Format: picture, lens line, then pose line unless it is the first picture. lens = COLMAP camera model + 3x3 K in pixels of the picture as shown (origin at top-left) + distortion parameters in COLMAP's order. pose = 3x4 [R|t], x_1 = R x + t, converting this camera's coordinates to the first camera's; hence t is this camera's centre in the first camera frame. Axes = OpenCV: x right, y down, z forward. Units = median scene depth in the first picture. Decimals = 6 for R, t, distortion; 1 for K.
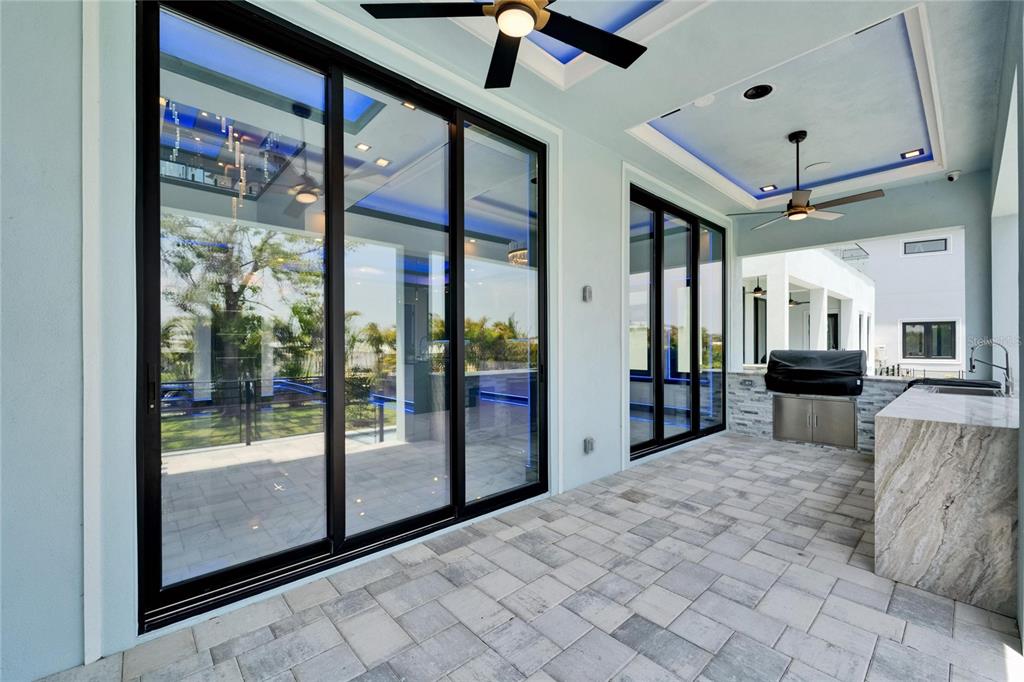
lens RADIAL K [[417.4, 0, 509.6], [0, 417.4, 350.2], [0, 0, 1]] dist [0.001291, -0.000063]
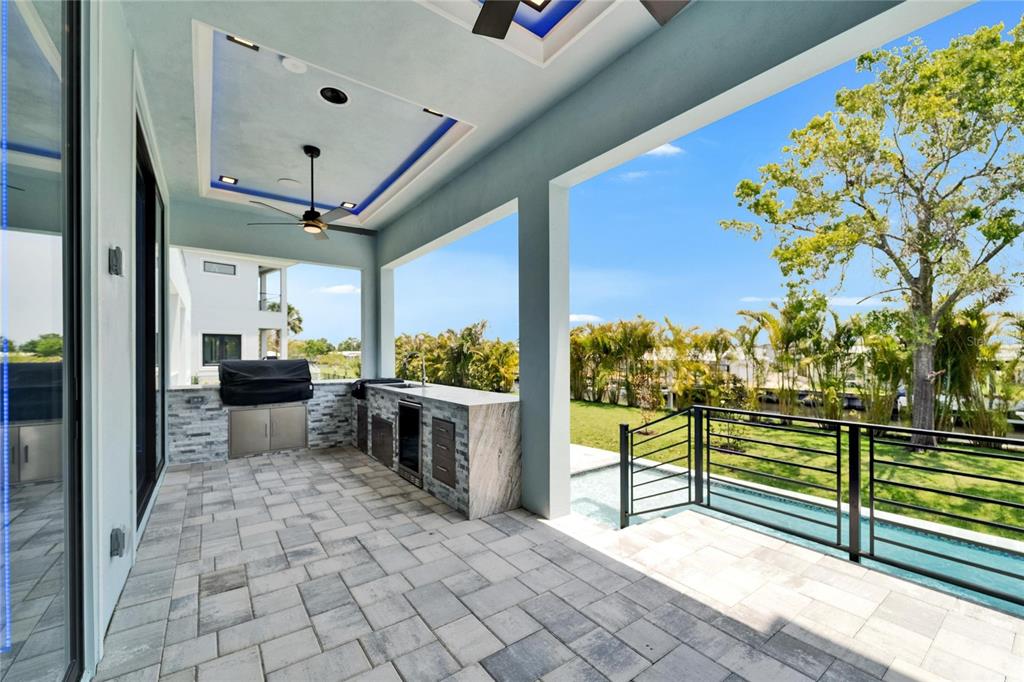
lens RADIAL K [[417.4, 0, 509.6], [0, 417.4, 350.2], [0, 0, 1]] dist [0.001291, -0.000063]
pose [[0.107633, 0.007772, 0.994160, -0.291824], [0.016198, 0.999823, -0.009570, -0.004372], [-0.994059, 0.017134, 0.107488, 0.434987]]
